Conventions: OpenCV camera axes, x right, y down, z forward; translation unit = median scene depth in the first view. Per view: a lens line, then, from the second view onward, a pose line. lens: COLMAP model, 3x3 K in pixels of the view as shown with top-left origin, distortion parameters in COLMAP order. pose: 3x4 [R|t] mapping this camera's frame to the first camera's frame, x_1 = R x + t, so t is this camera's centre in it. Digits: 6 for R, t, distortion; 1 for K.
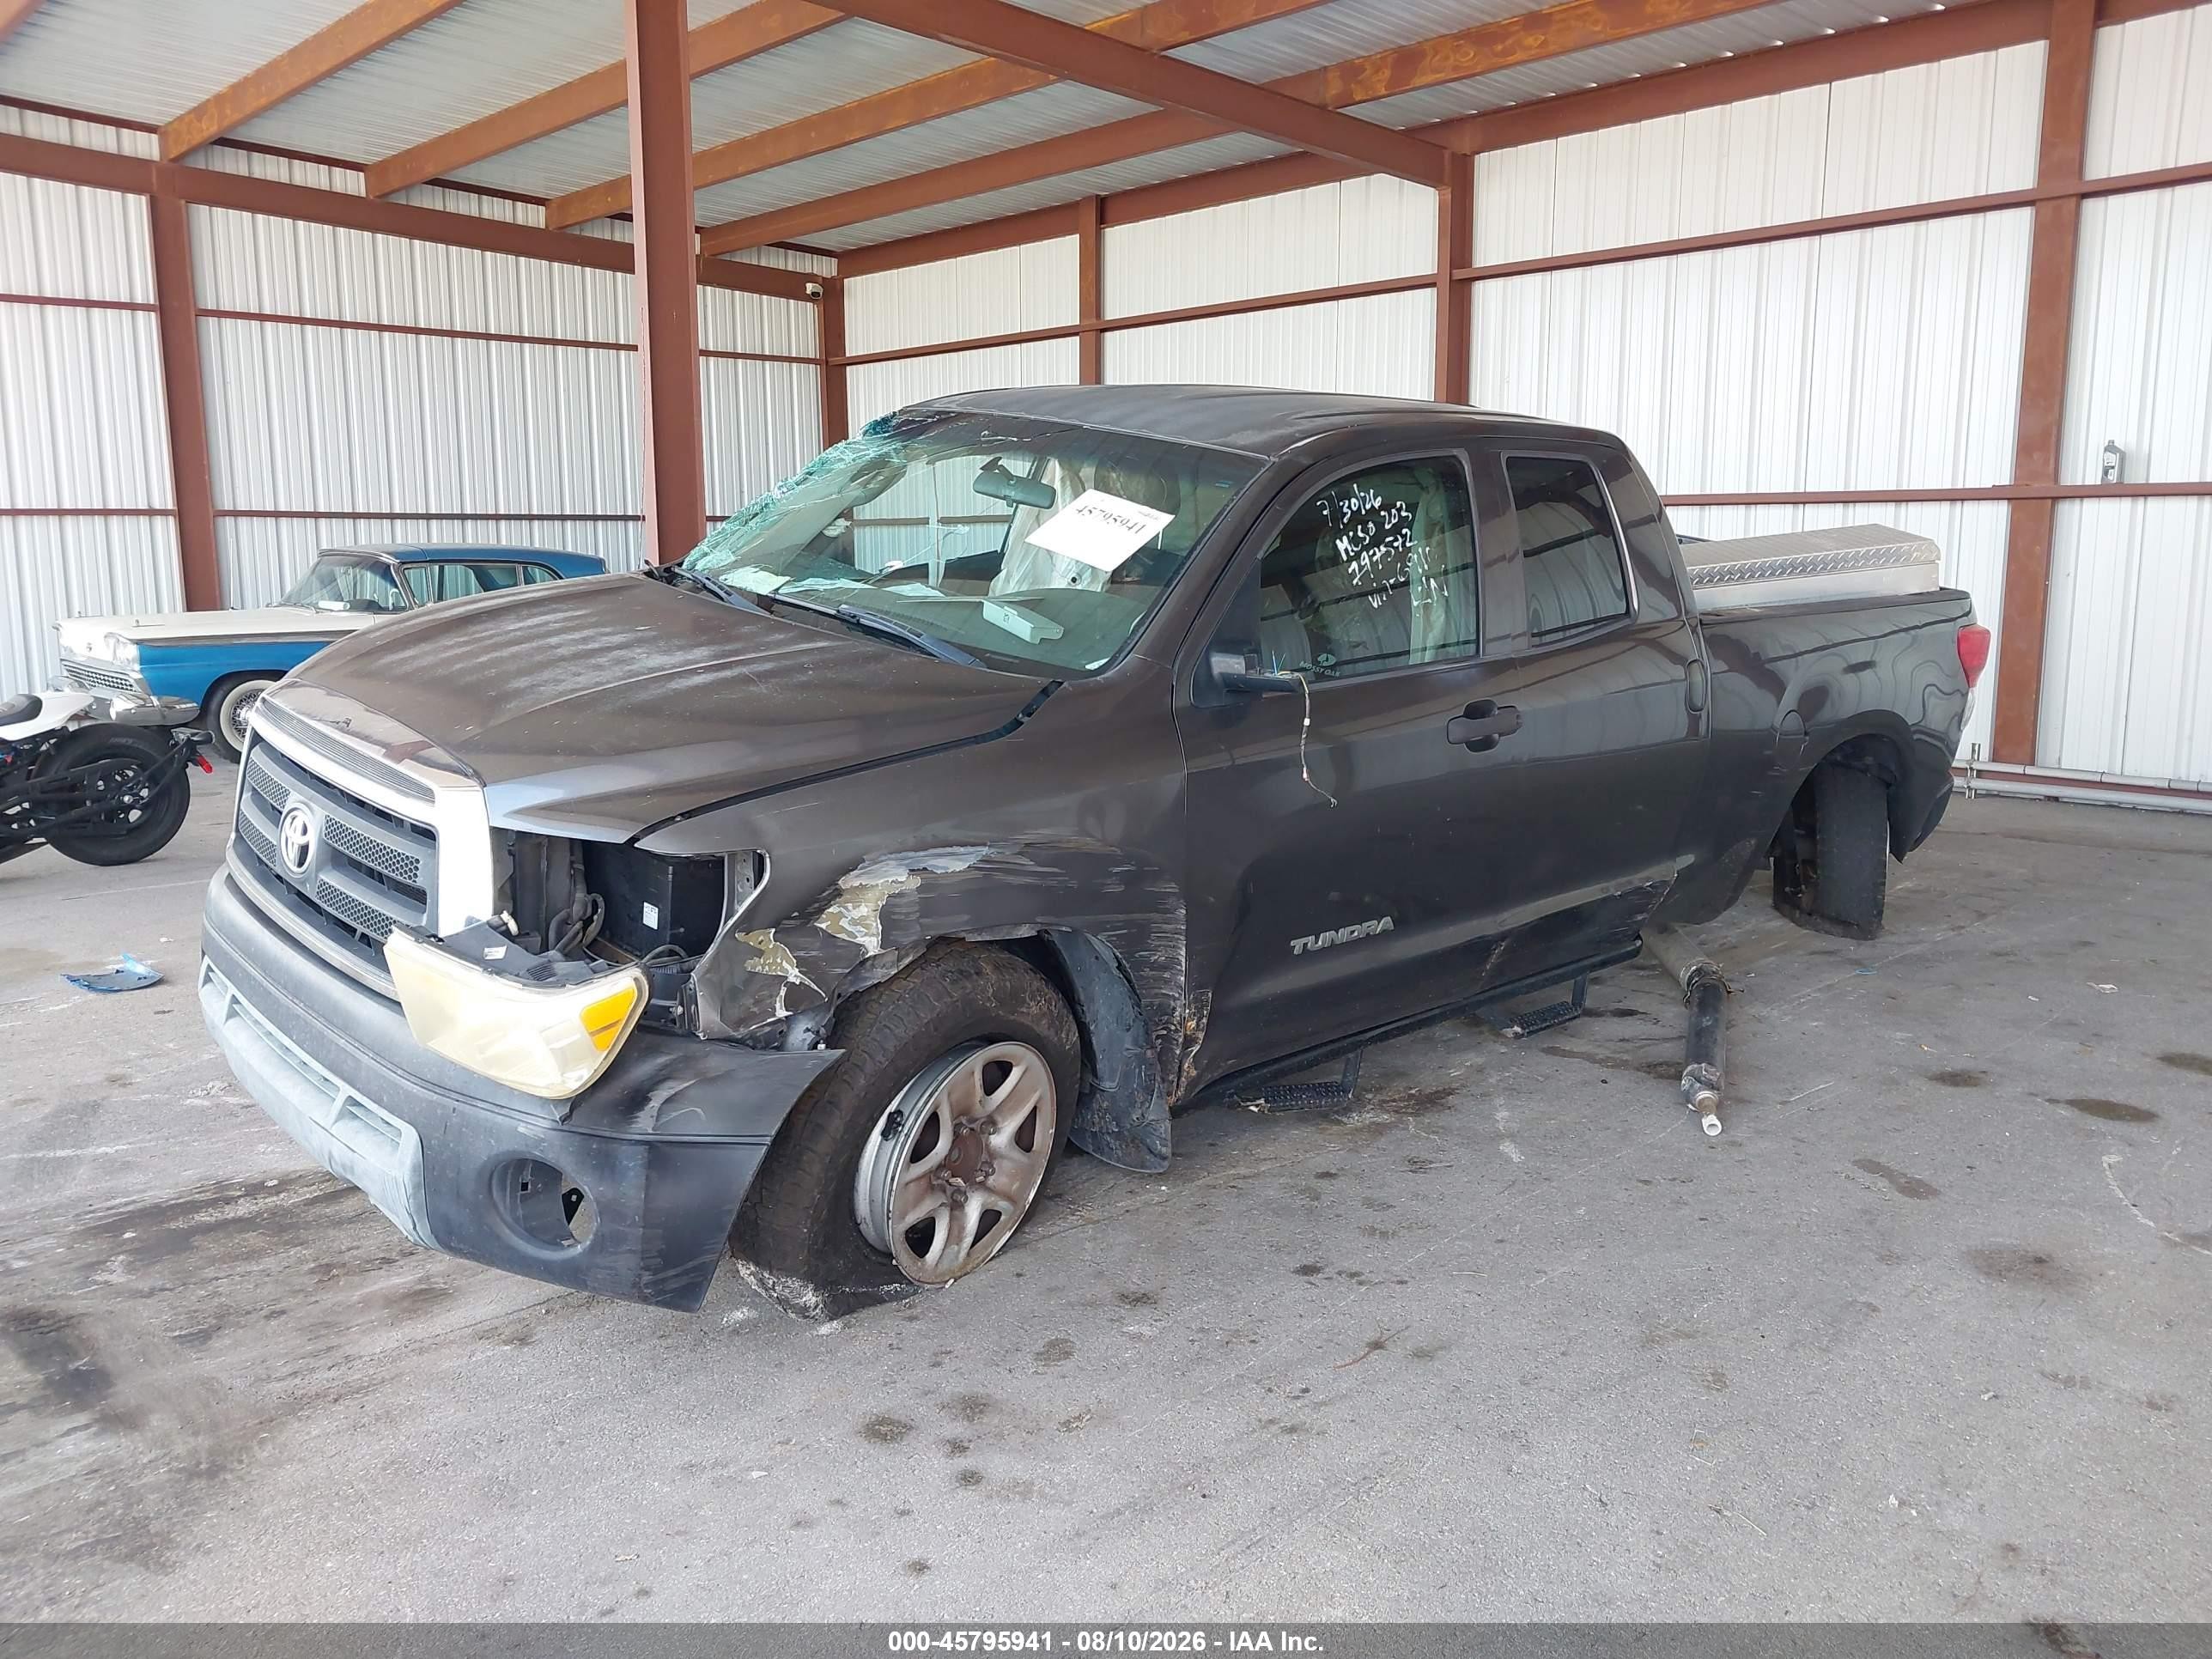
lens RADIAL K [[1700.3, 0, 1152.5], [0, 1700.3, 794.8], [0, 0, 1]] dist [0.107391, -0.188427]
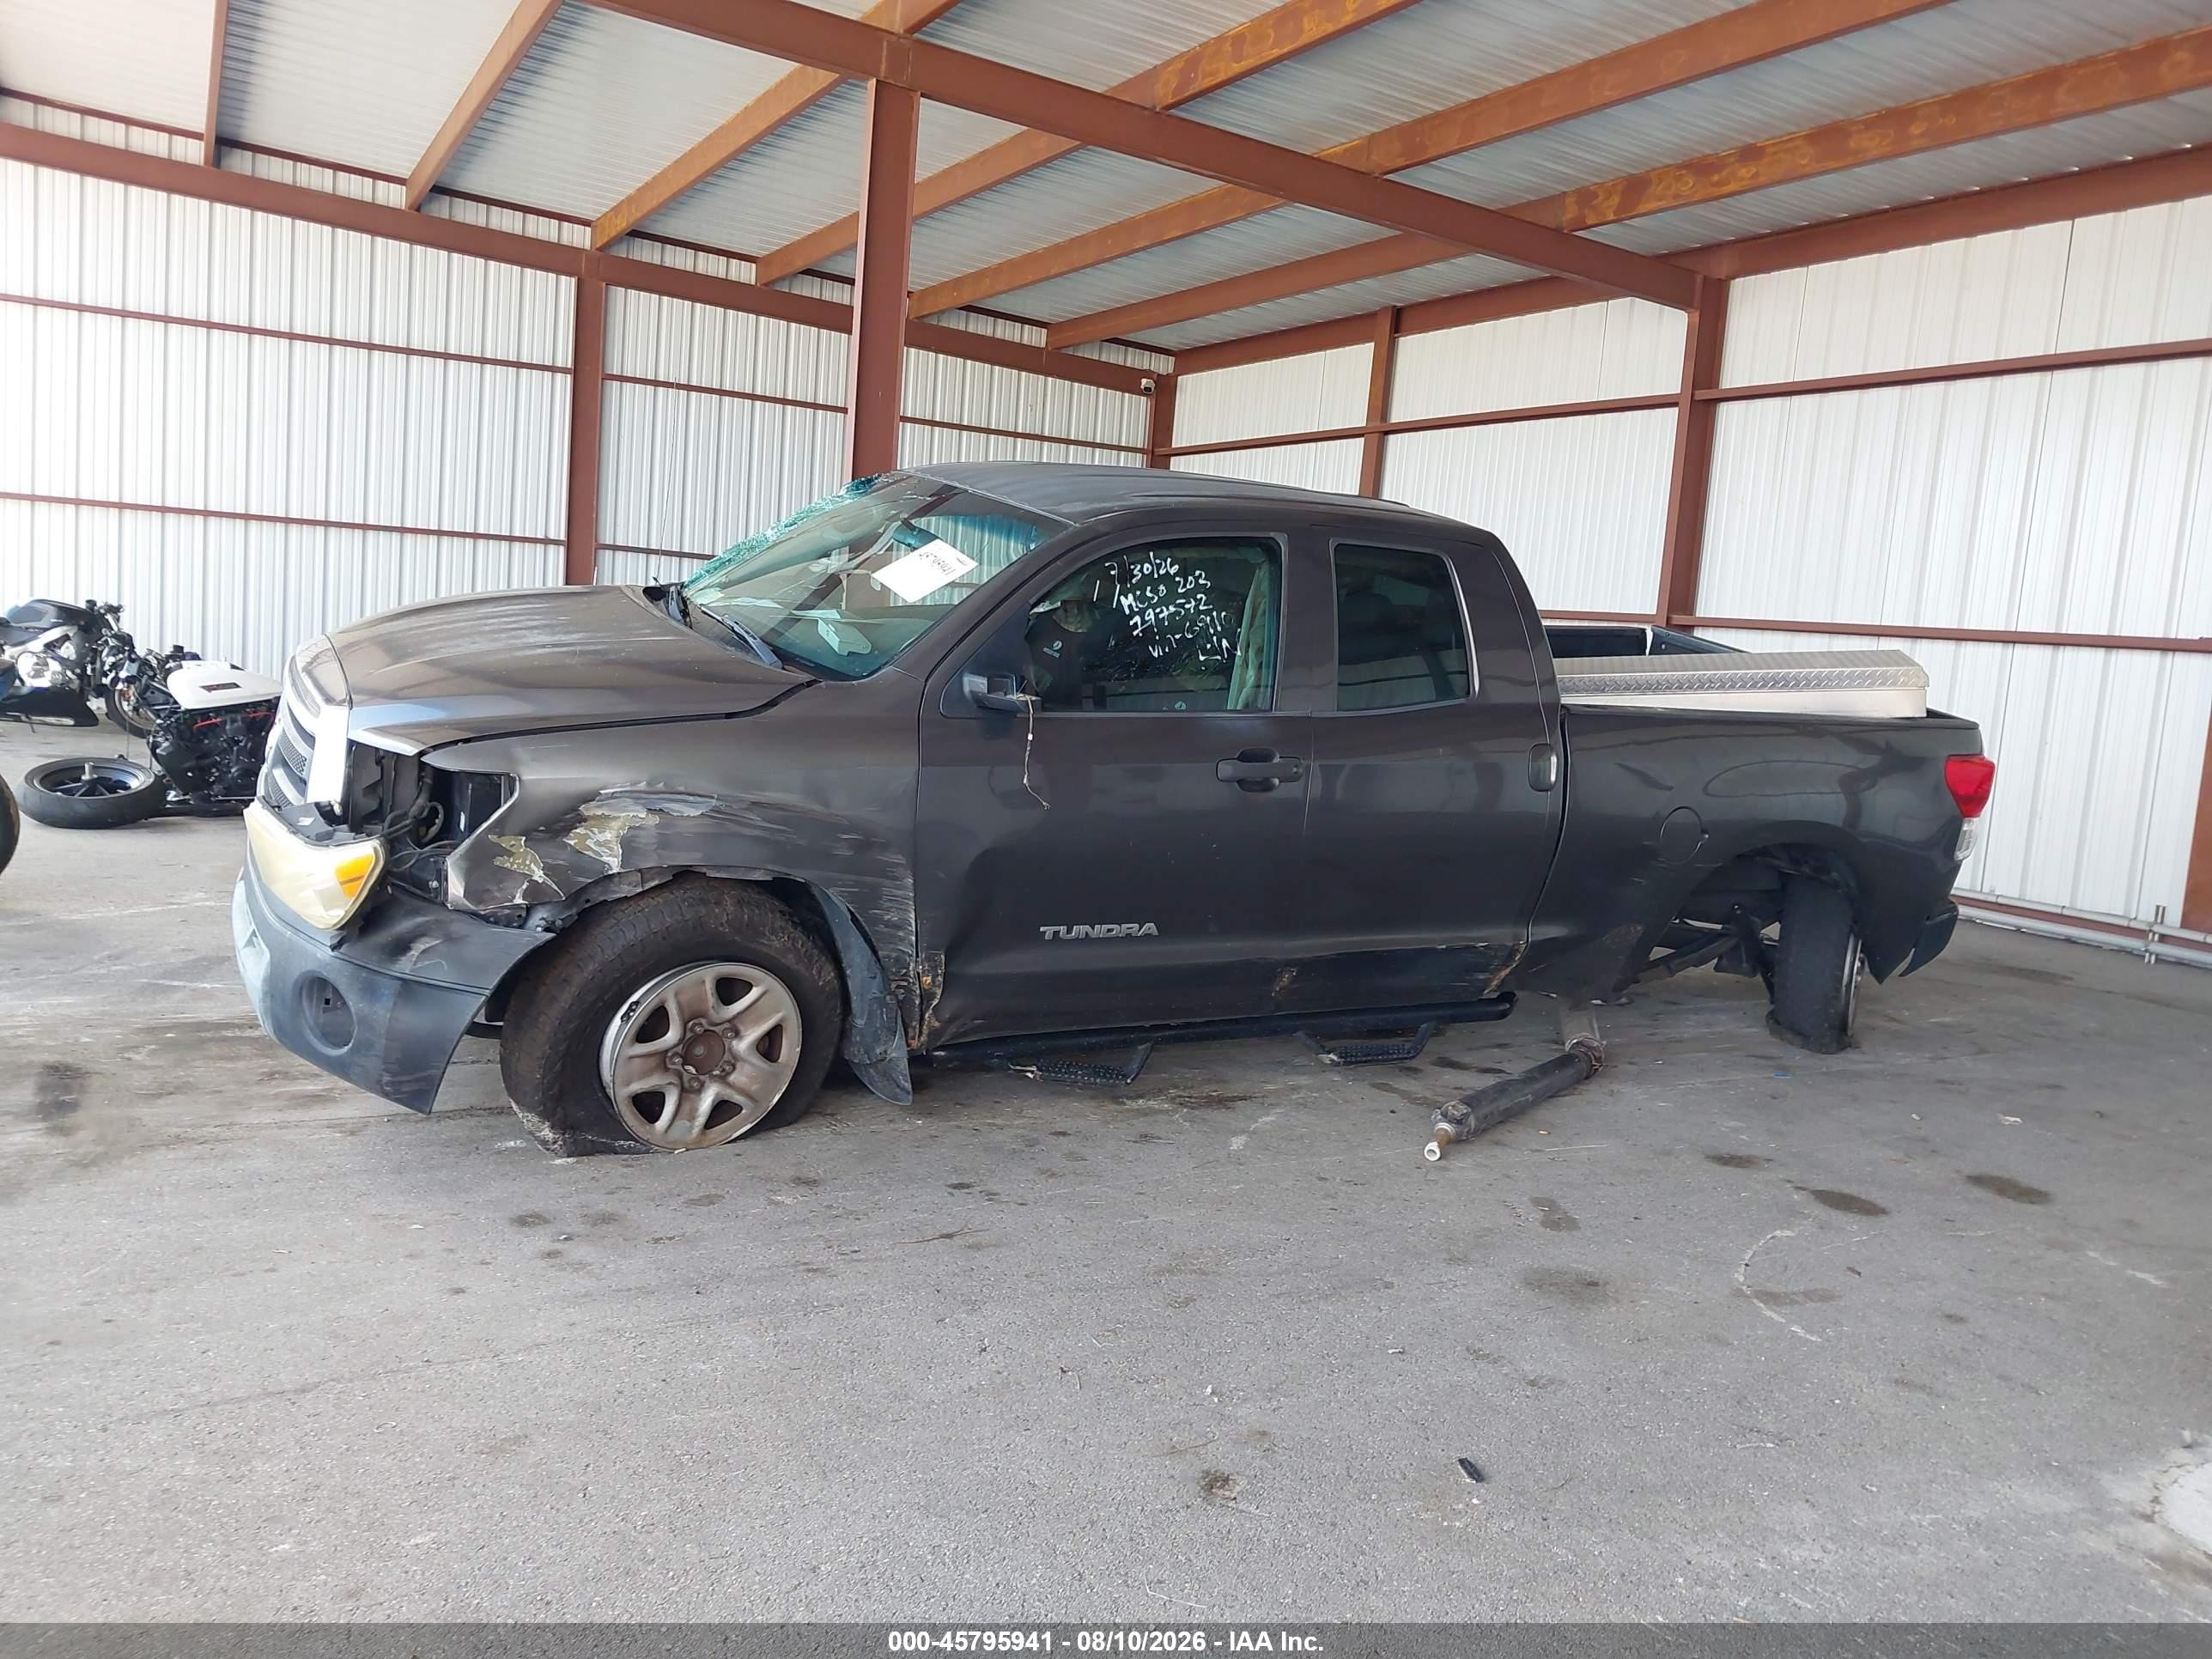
lens RADIAL K [[1700.3, 0, 1152.5], [0, 1700.3, 794.8], [0, 0, 1]] dist [0.107391, -0.188427]
pose [[0.965729, 0.102365, -0.238515, 0.473858], [-0.115393, 0.992462, -0.041277, 0.037969], [0.232492, 0.067386, 0.970261, -0.150902]]
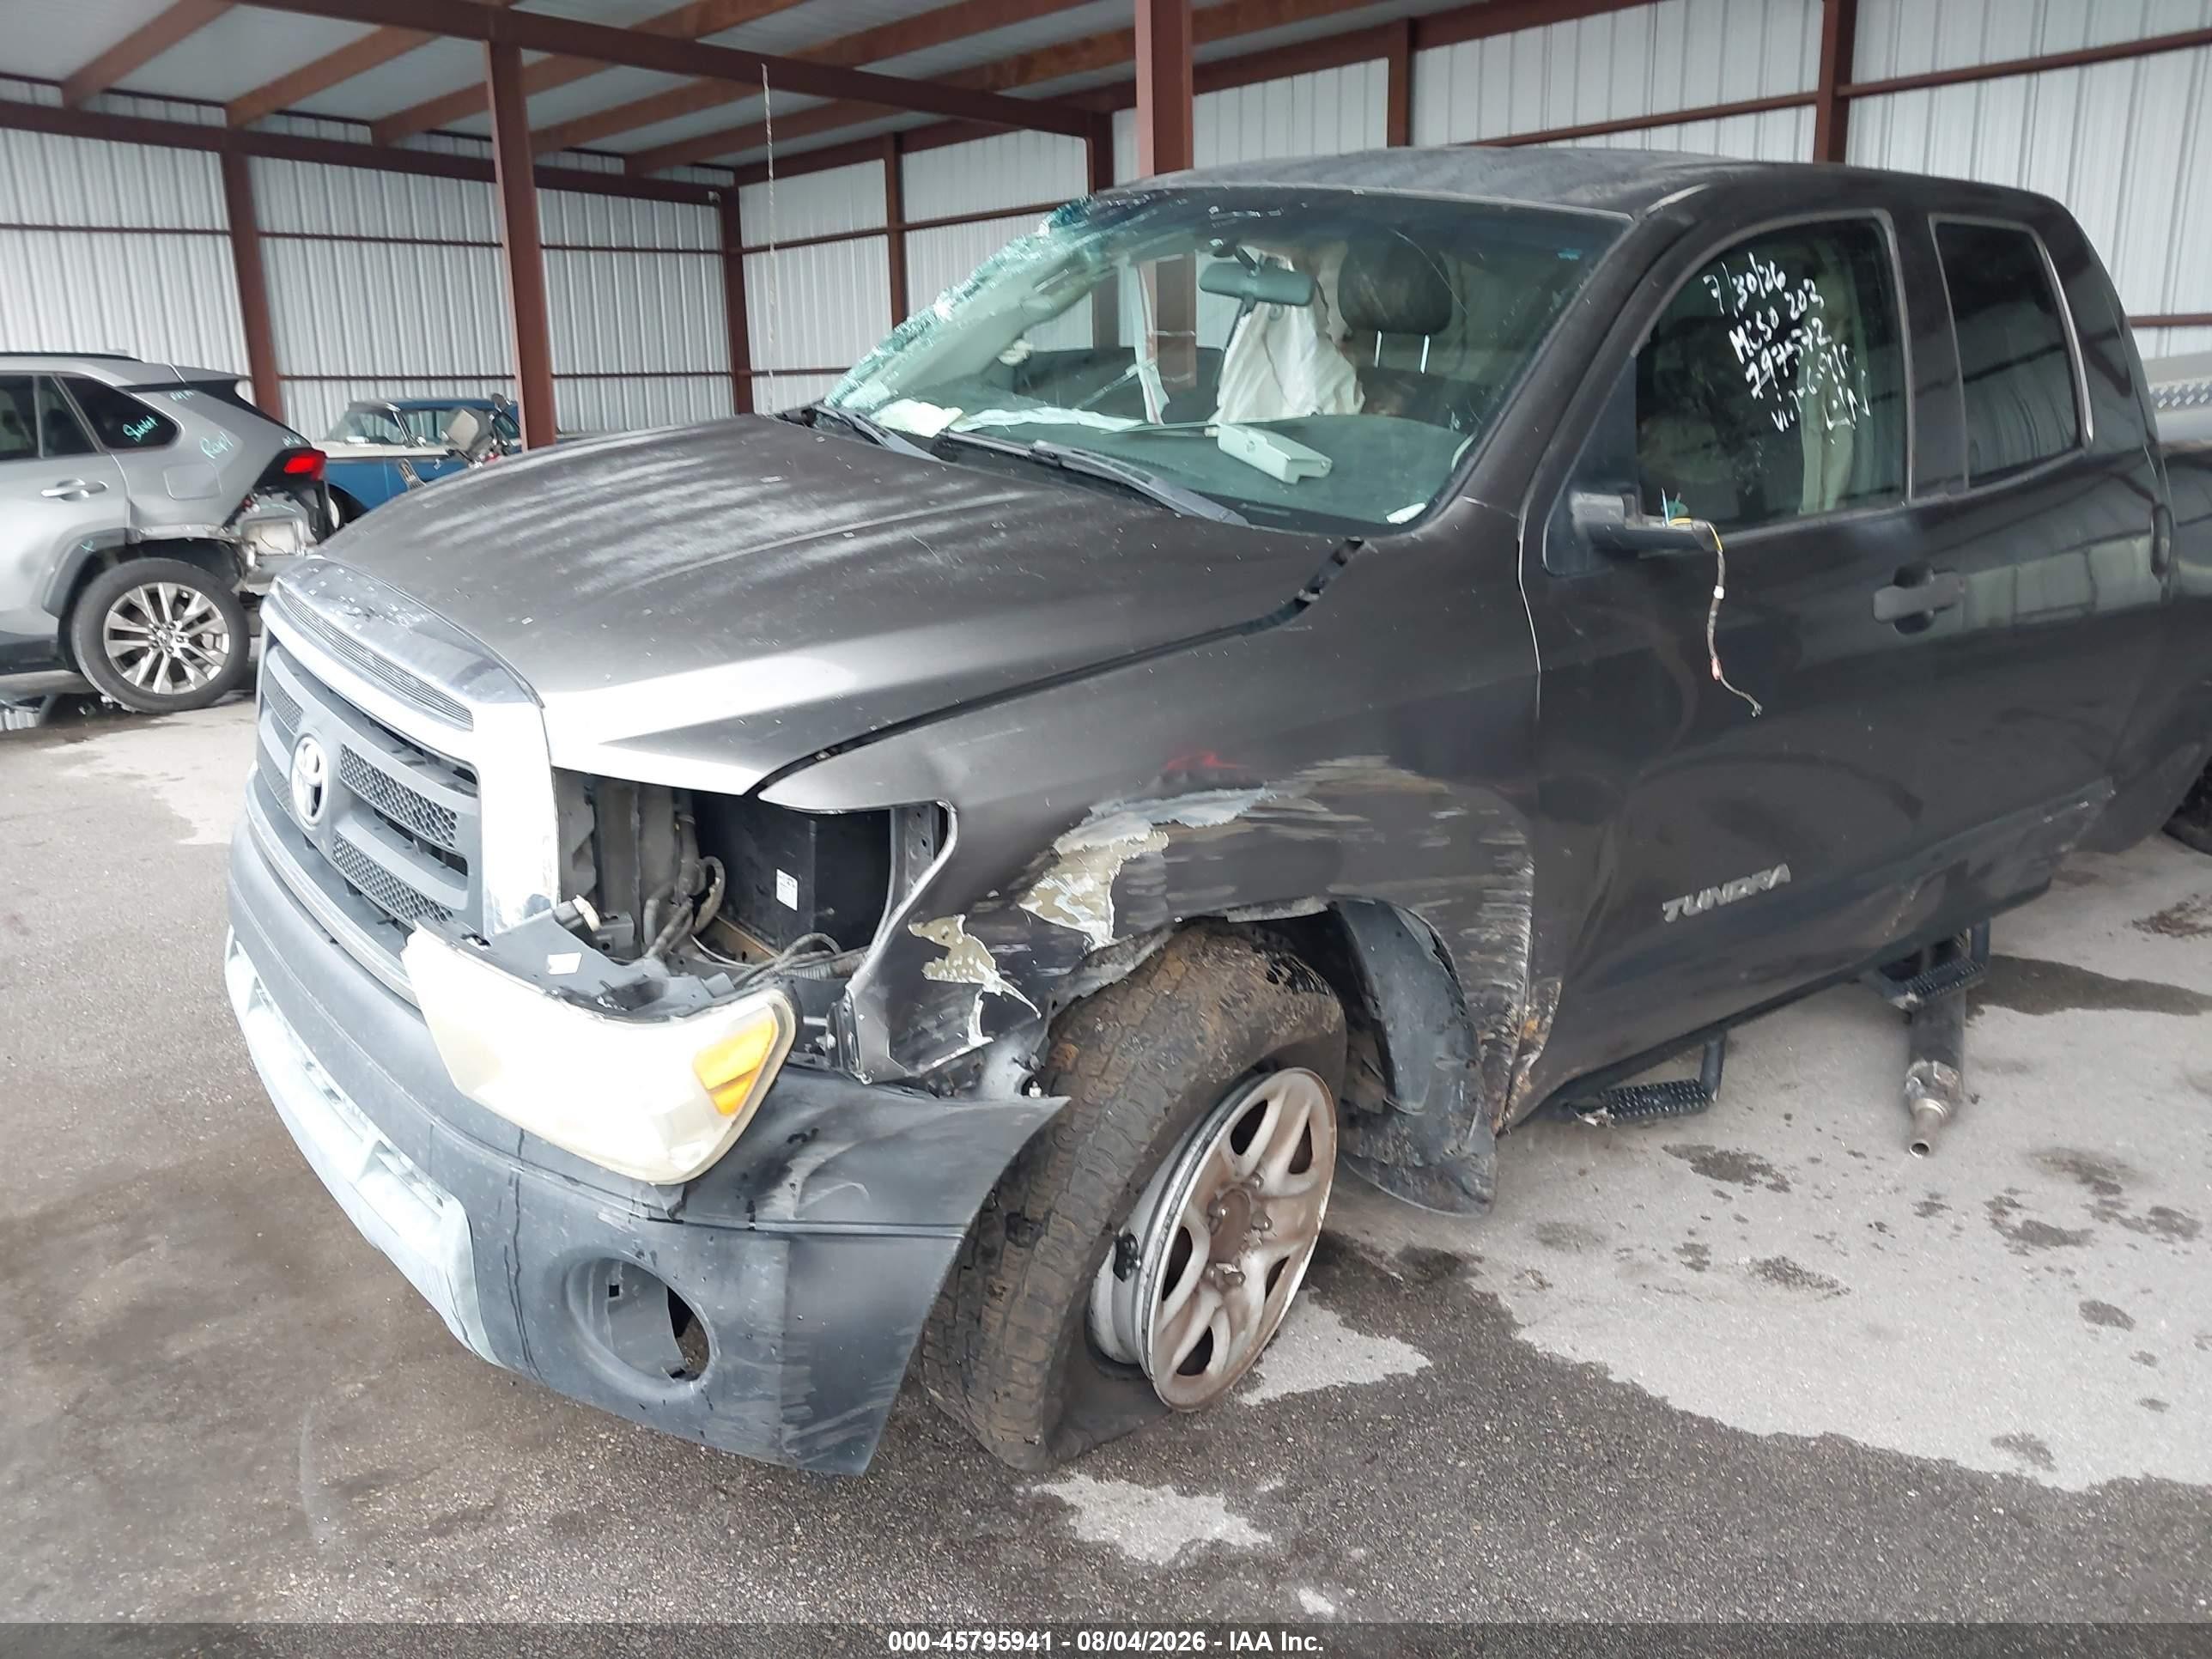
lens RADIAL K [[1689.1, 0, 1109.6], [0, 1689.1, 788.7], [0, 0, 1]] dist [0.107364, -0.254028]
pose [[0.994179, -0.002832, -0.107707, -0.078057], [0.009636, 0.997986, 0.062699, -0.010244], [0.107313, -0.063372, 0.992204, 0.295793]]
